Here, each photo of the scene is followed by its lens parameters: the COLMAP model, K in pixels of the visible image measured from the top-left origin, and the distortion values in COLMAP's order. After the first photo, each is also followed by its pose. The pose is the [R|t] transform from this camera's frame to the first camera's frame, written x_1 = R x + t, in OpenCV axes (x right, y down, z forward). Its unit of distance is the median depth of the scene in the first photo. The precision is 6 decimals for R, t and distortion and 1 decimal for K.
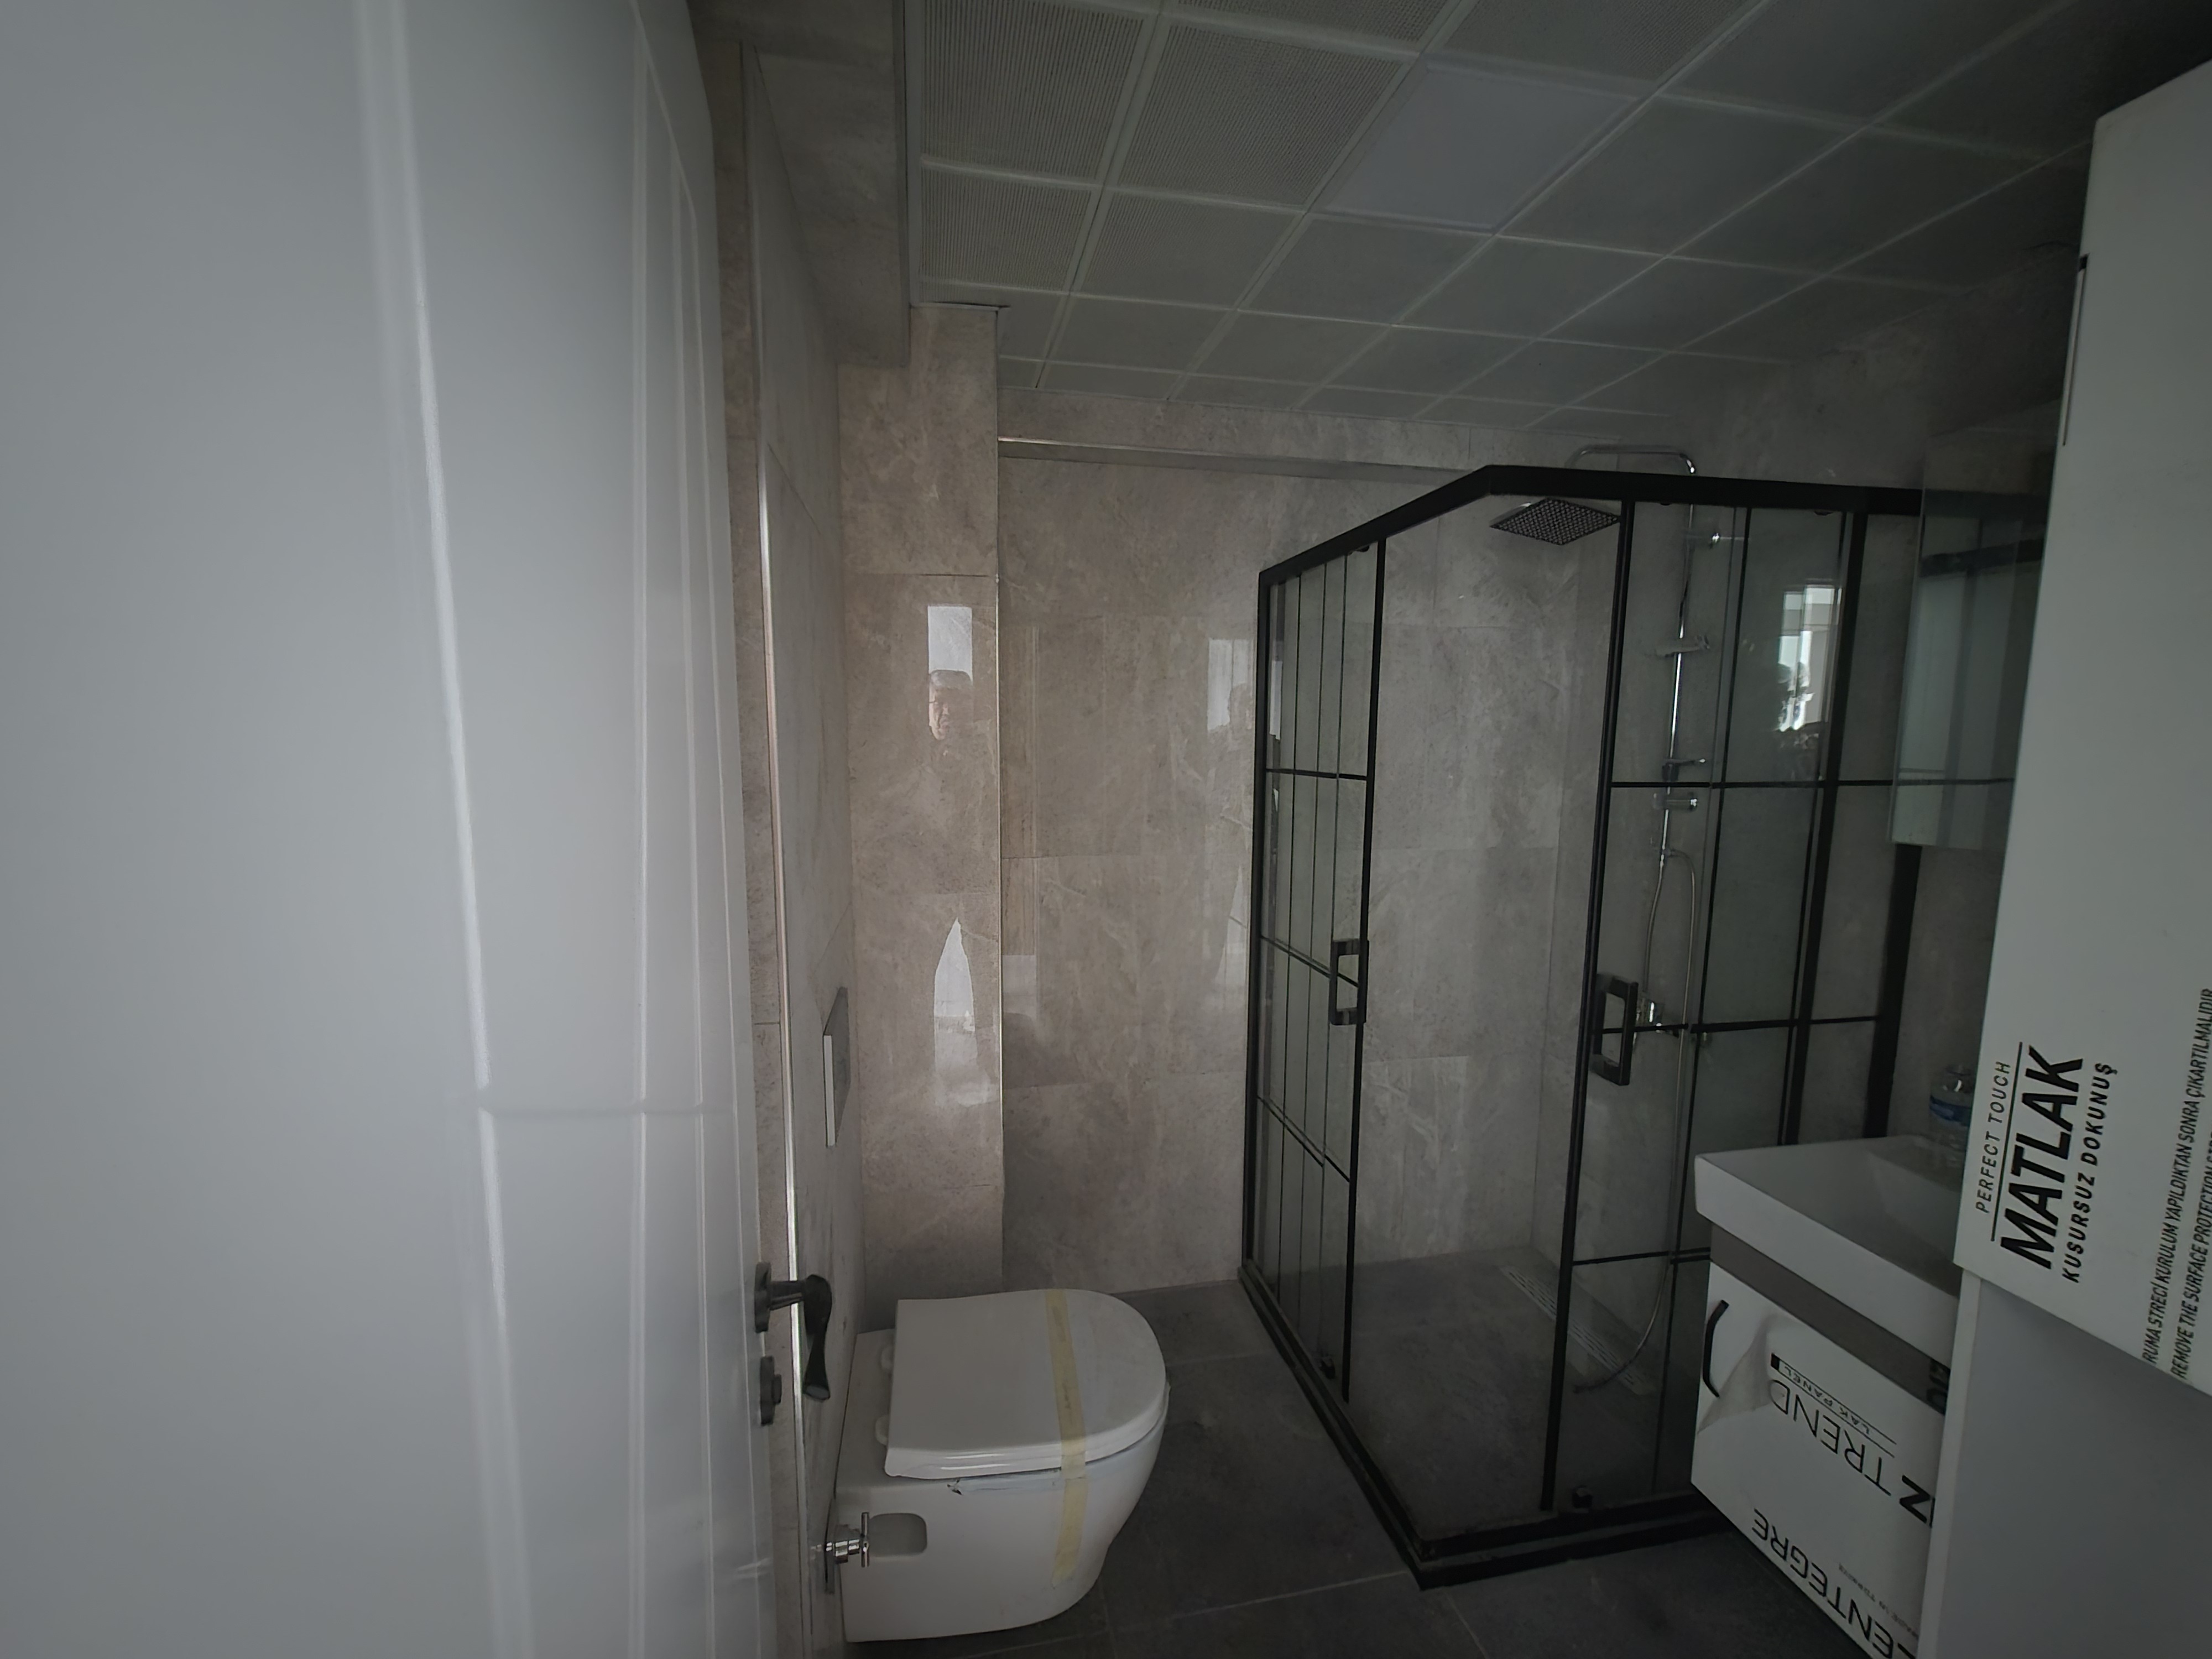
lens RADIAL K [[887.3, 0, 1087.6], [0, 887.3, 835.7], [0, 0, 1]] dist [0.011567, -0.004200]
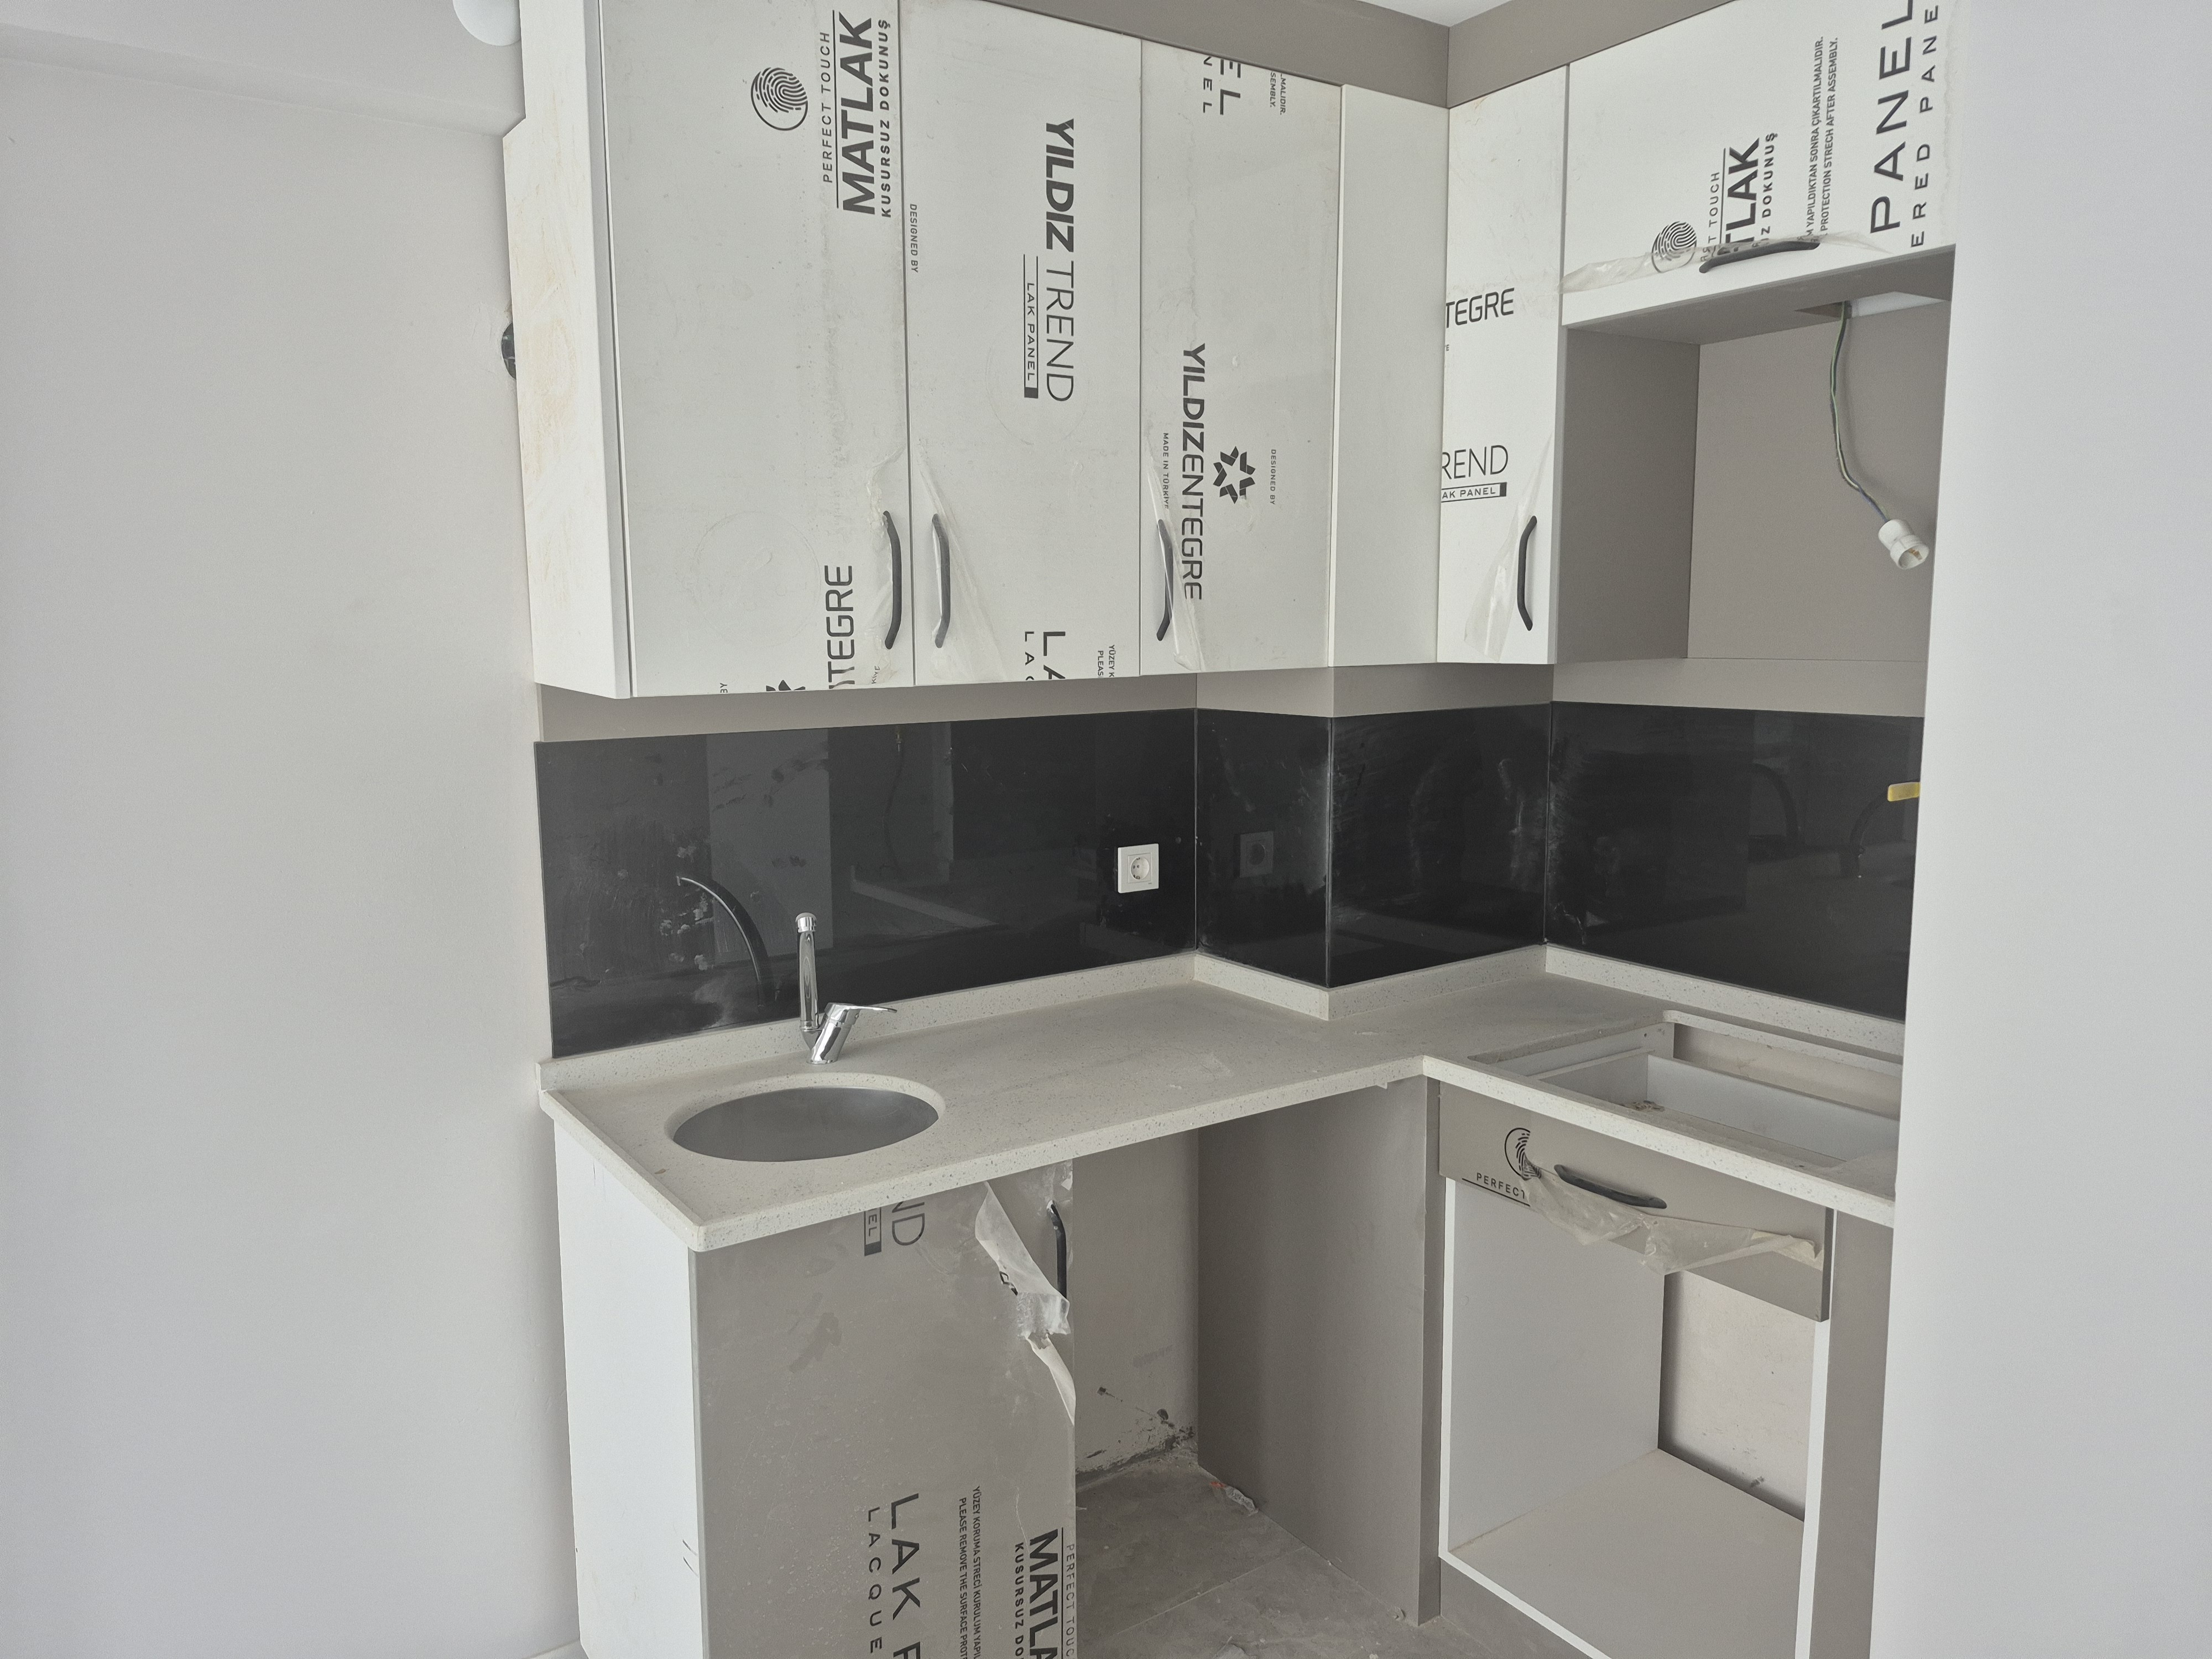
lens RADIAL K [[1571.6, 0, 1074.5], [0, 1571.6, 816.4], [0, 0, 1]] dist [0.069404, -0.062176]
pose [[-0.398389, -0.122787, 0.908961, -0.623367], [0.119990, 0.975506, 0.184367, 0.529420], [-0.909334, 0.182515, -0.373897, 0.985362]]
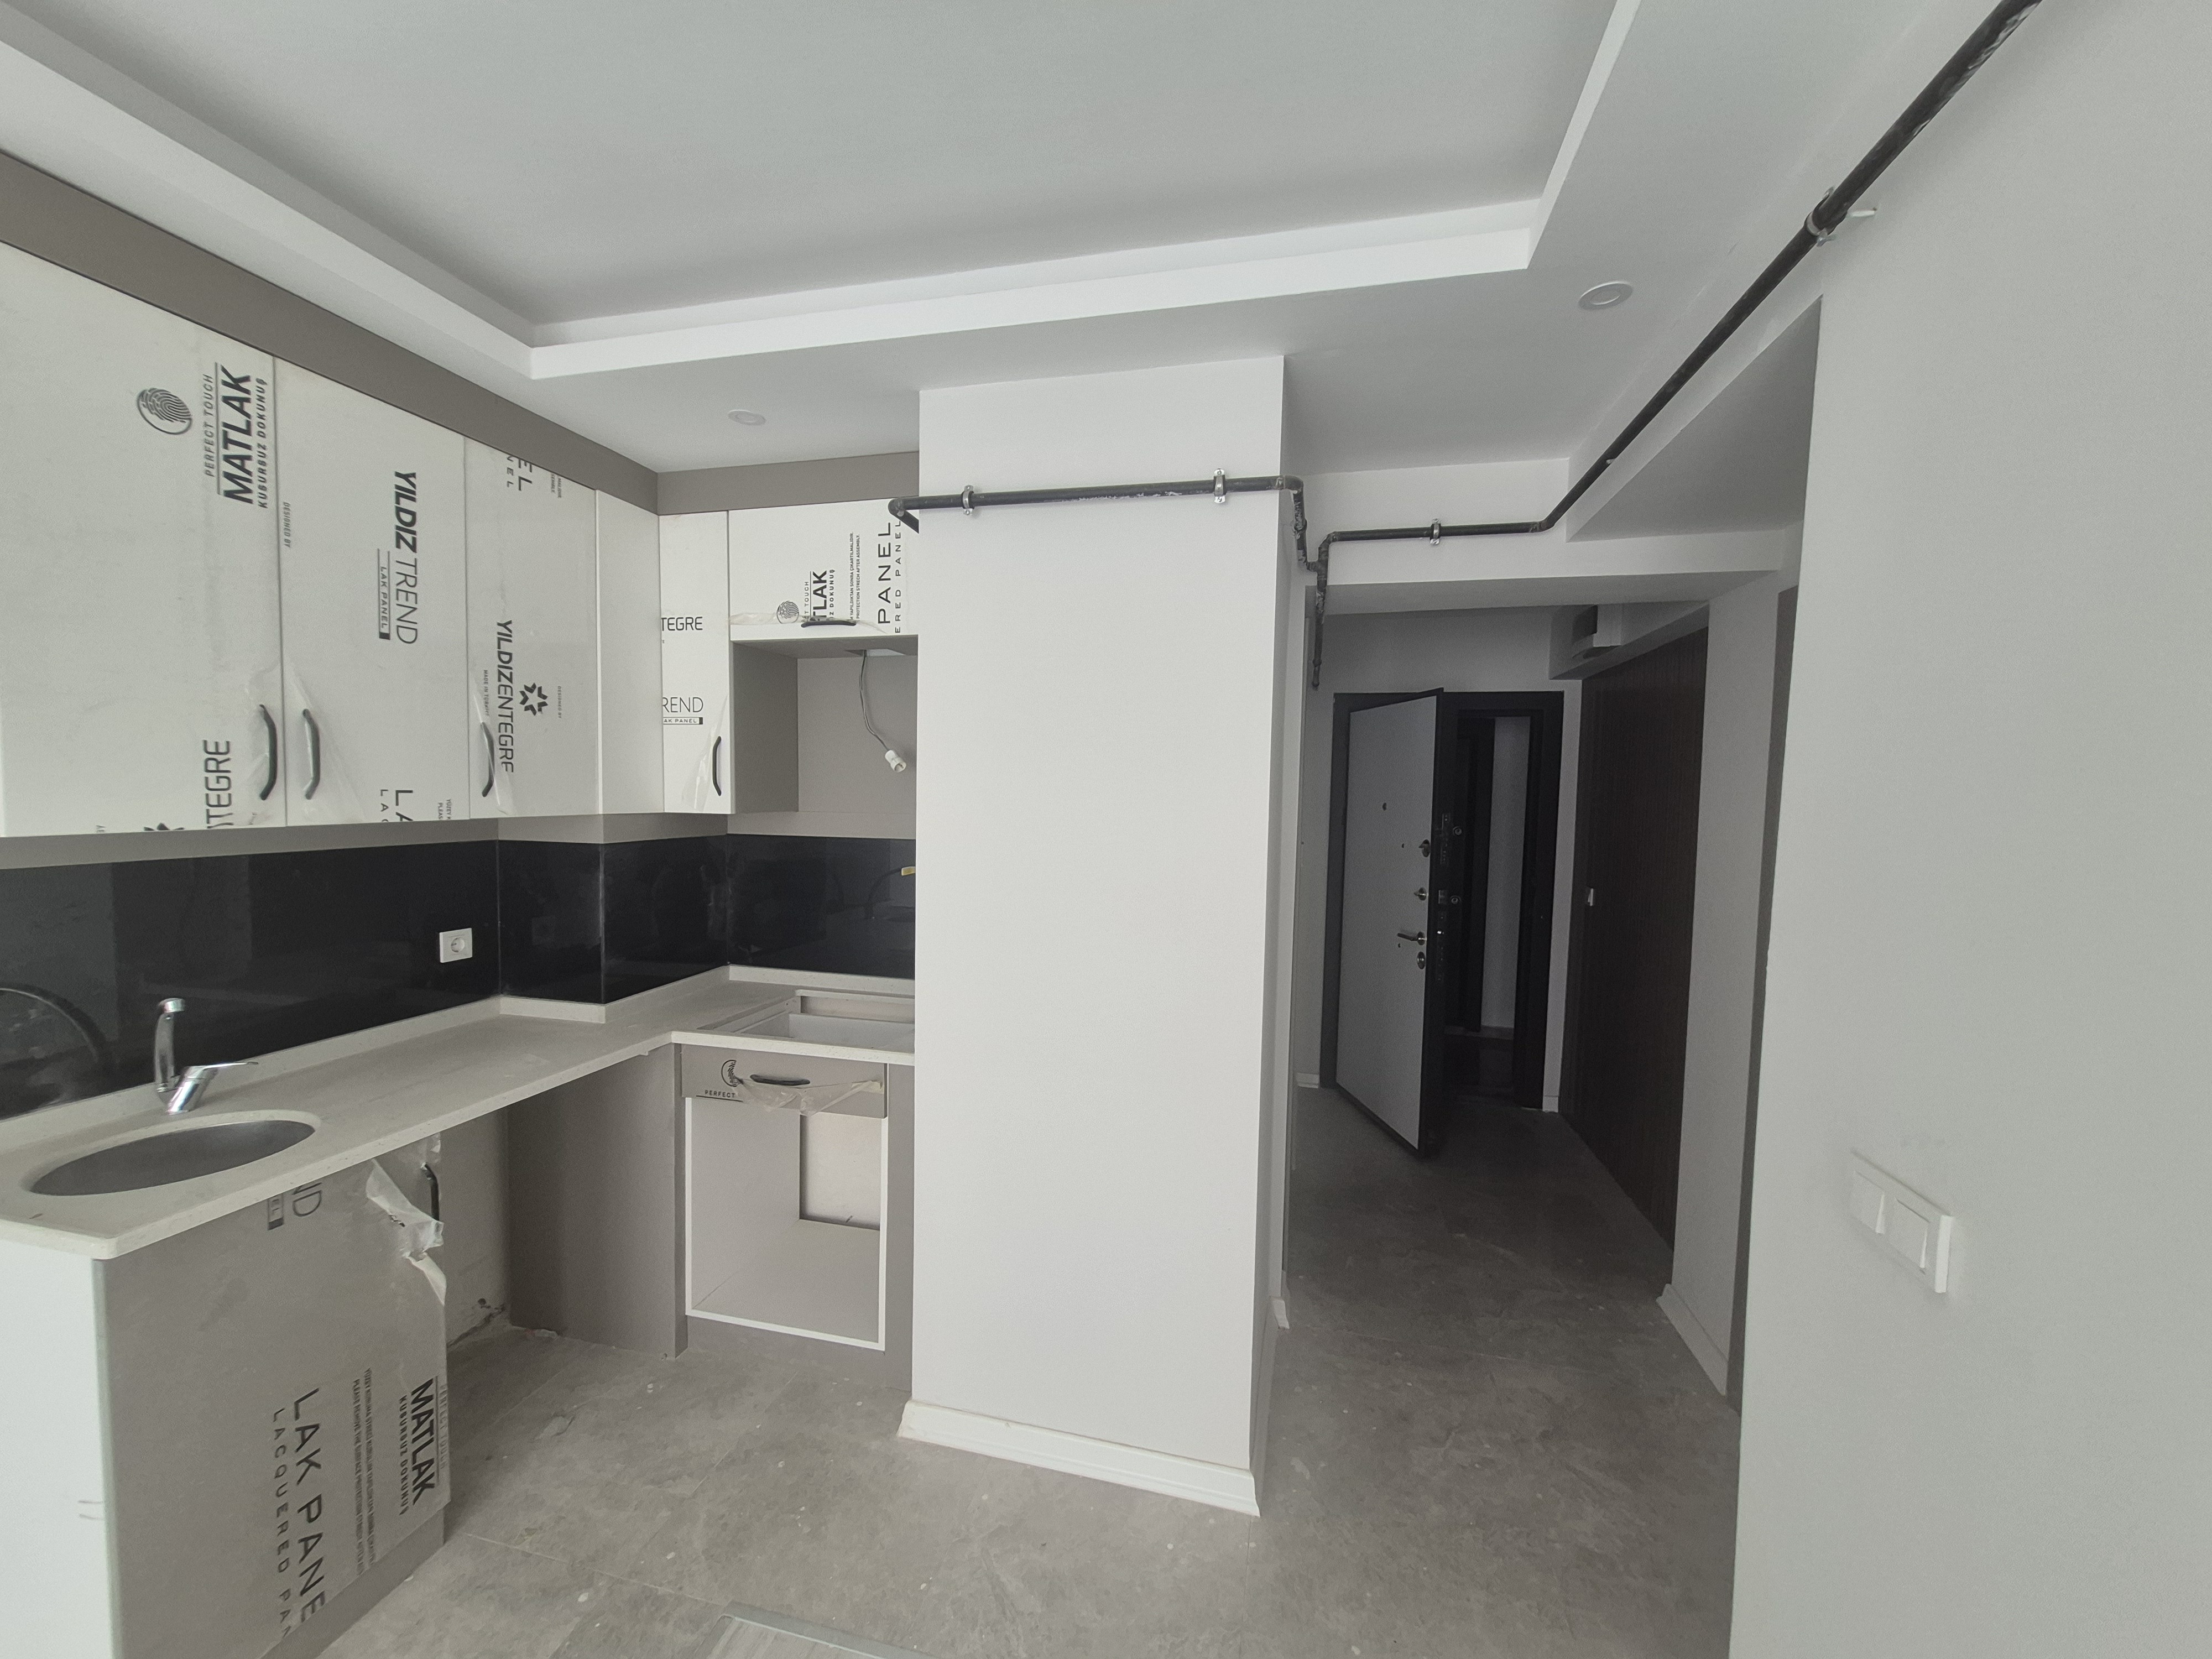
lens RADIAL K [[887.3, 0, 1114.0], [0, 887.3, 838.8], [0, 0, 1]] dist [0.011567, -0.004200]
pose [[-0.915535, -0.047135, 0.399468, -0.695581], [0.024641, 0.984673, 0.172660, 0.503617], [-0.401484, 0.167919, -0.900341, 1.163068]]
